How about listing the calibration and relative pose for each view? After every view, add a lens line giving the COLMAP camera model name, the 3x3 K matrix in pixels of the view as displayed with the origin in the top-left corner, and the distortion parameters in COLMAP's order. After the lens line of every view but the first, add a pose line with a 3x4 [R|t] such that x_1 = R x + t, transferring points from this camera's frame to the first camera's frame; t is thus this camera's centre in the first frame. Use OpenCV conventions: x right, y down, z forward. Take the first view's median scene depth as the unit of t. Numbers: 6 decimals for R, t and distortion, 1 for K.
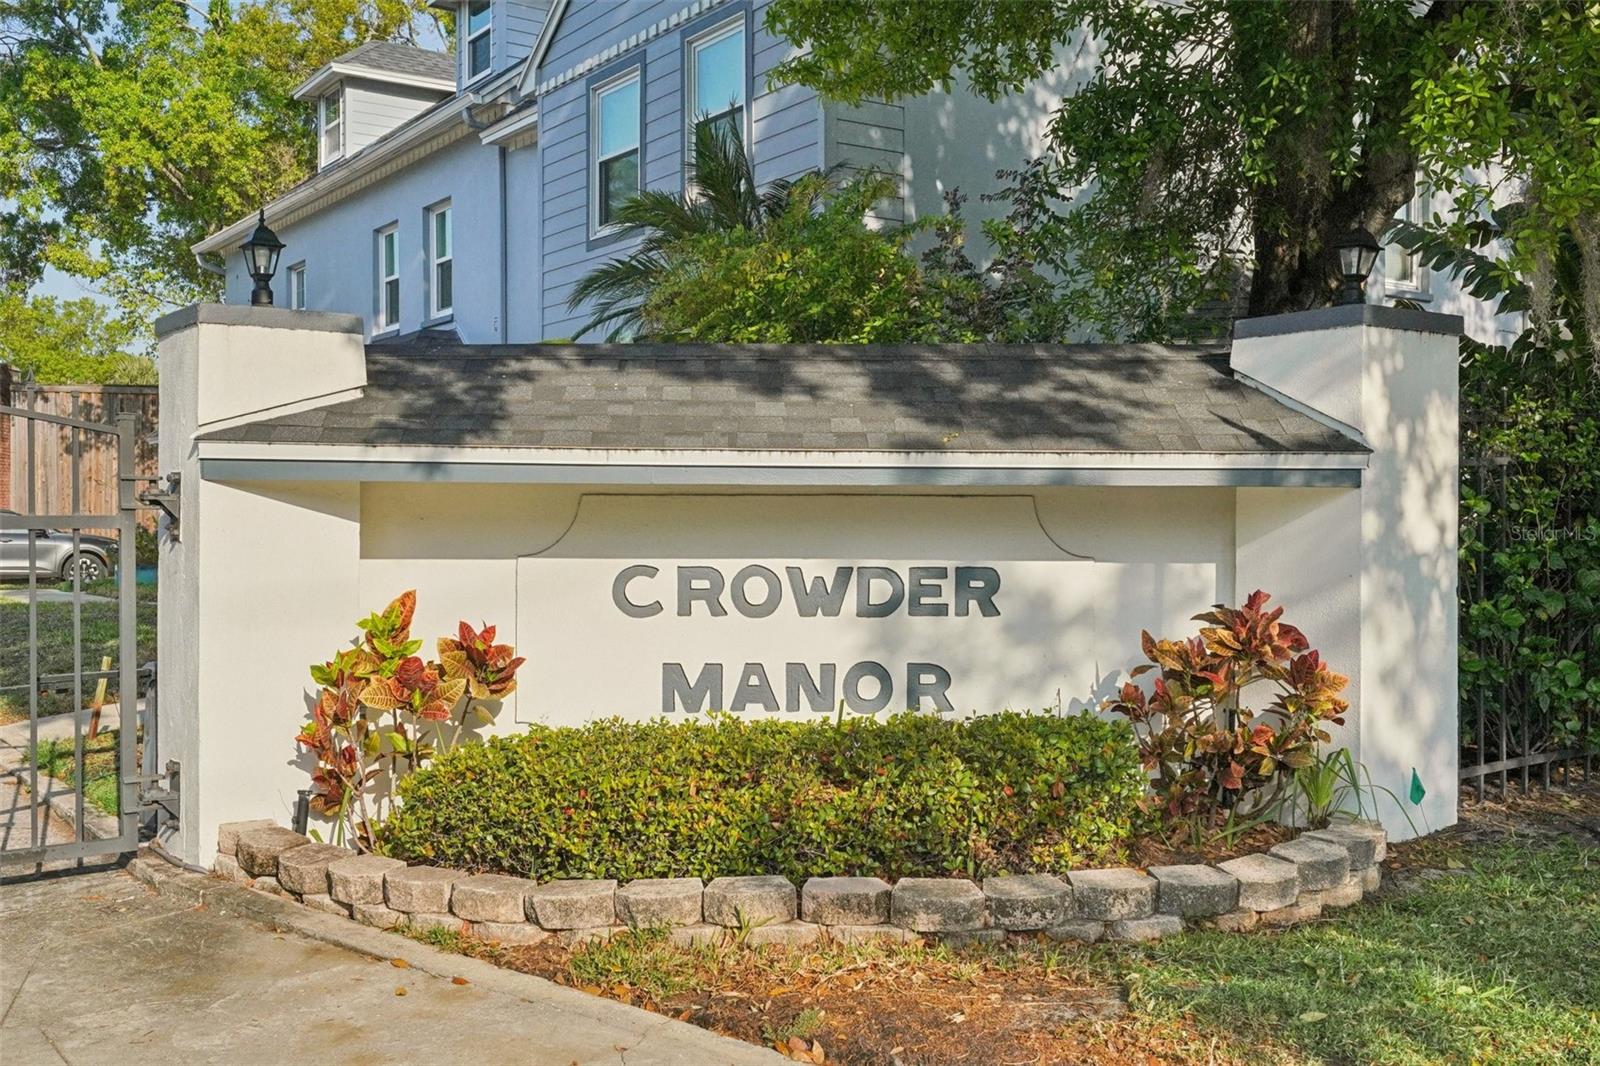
lens RADIAL K [[1628.9, 0, 799.2], [0, 1628.9, 540.4], [0, 0, 1]] dist [0.044966, 0.000000]
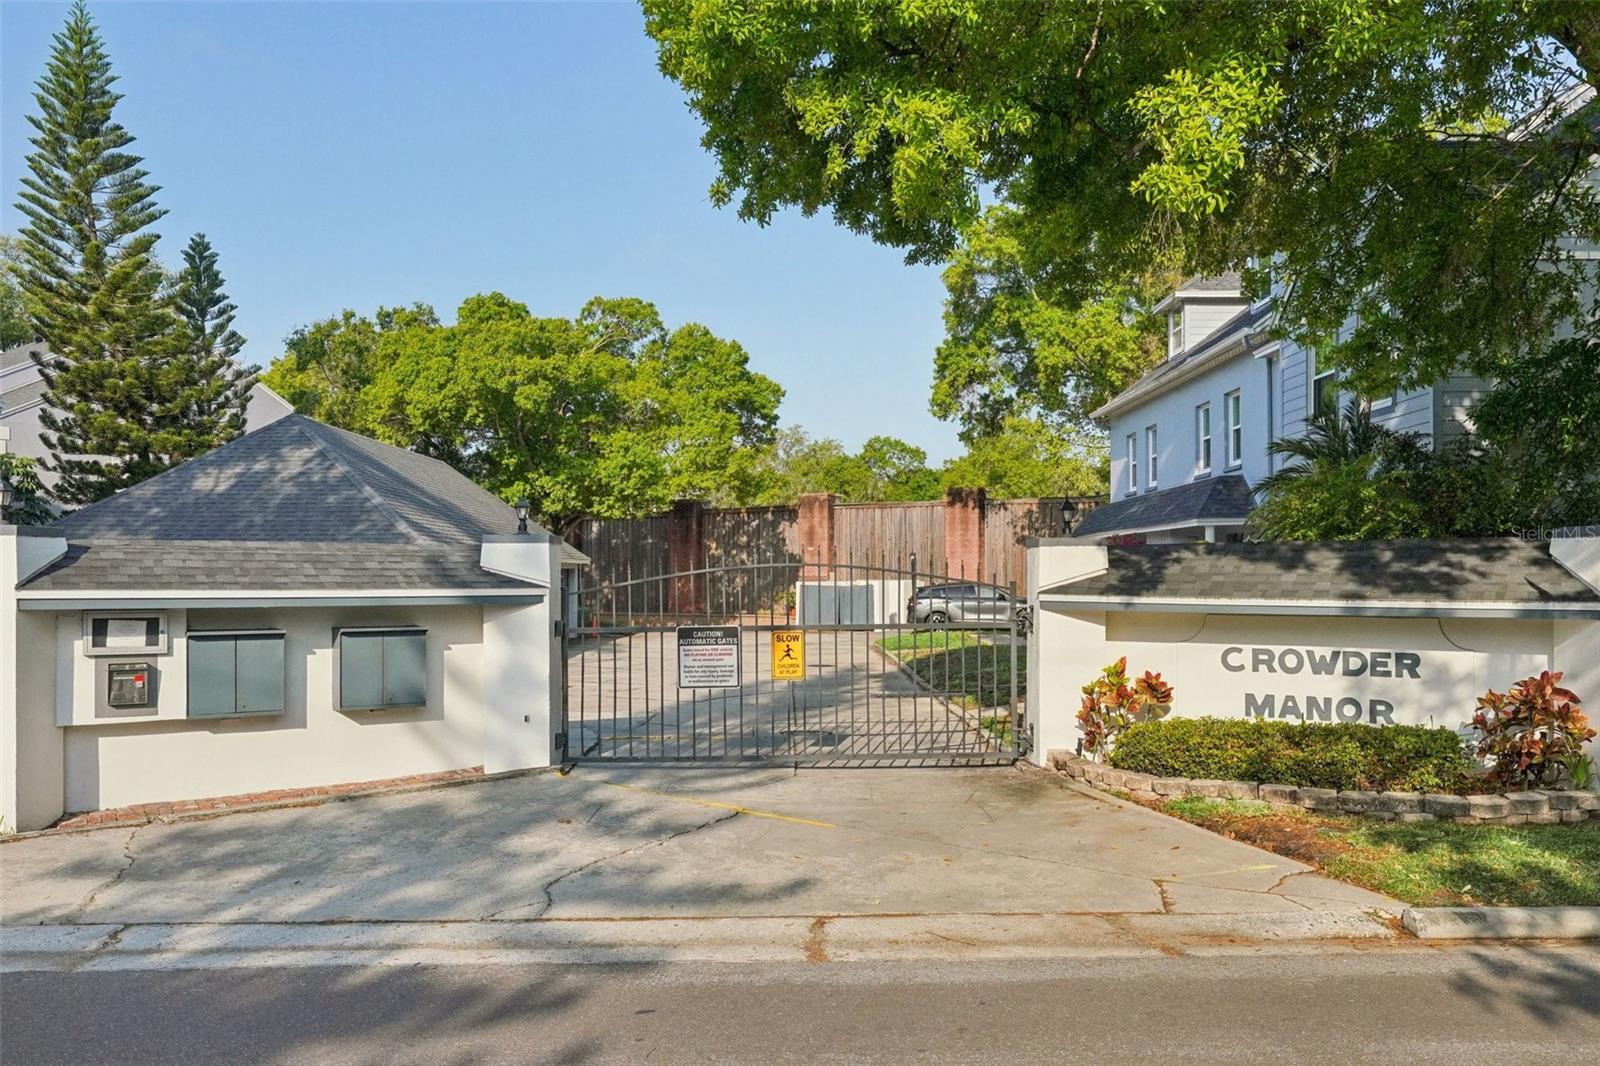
lens RADIAL K [[1328.6, 0, 803.0], [0, 1328.6, 541.2], [0, 0, 1]] dist [0.004329, -0.002363]
pose [[0.833141, -0.013955, -0.552884, 0.408646], [-0.006930, 0.999340, -0.035667, -0.059114], [0.553017, 0.033547, 0.832494, -0.795947]]
